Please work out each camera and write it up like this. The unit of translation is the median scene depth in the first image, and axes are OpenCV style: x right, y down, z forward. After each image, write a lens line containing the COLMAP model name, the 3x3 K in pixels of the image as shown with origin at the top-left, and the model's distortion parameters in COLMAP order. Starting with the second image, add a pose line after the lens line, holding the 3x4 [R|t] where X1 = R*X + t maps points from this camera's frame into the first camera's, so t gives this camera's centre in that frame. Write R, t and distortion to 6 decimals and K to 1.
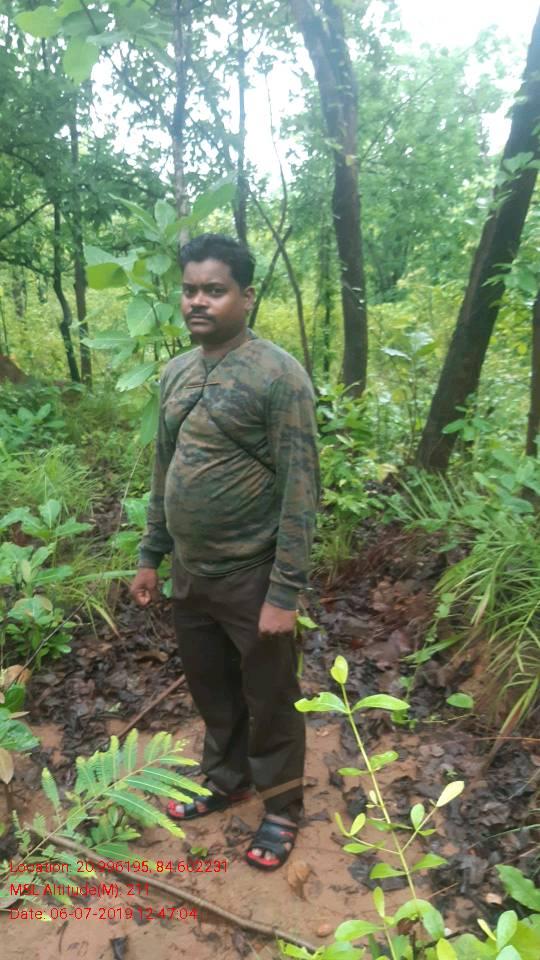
lens RADIAL K [[735.8, 0, 267.1], [0, 735.8, 490.9], [0, 0, 1]] dist [-0.016260, -0.007741]
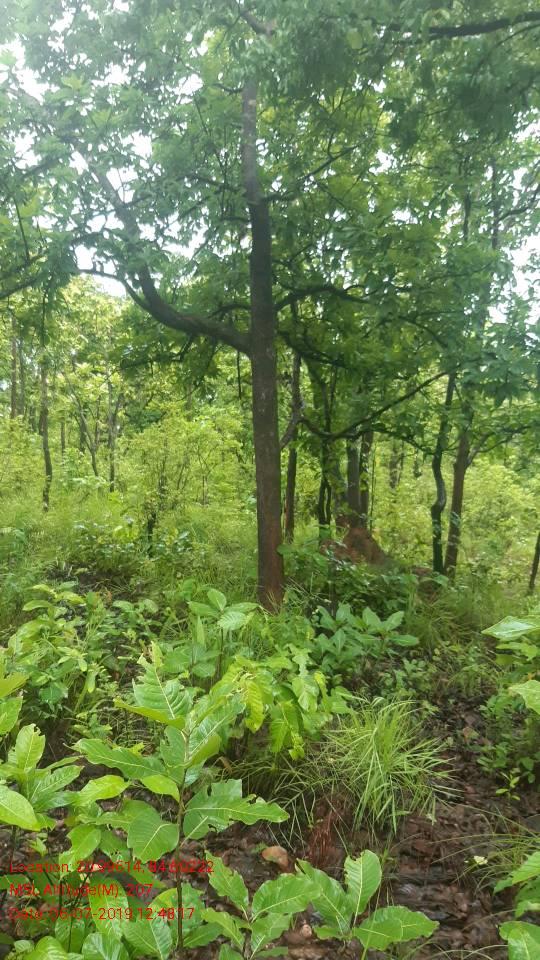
lens RADIAL K [[735.8, 0, 267.1], [0, 735.8, 490.9], [0, 0, 1]] dist [-0.016260, -0.007741]
pose [[0.877391, 0.115276, -0.465721, -0.041915], [-0.219917, 0.959354, -0.176852, -0.040573], [0.426405, 0.257588, 0.867080, 0.129707]]
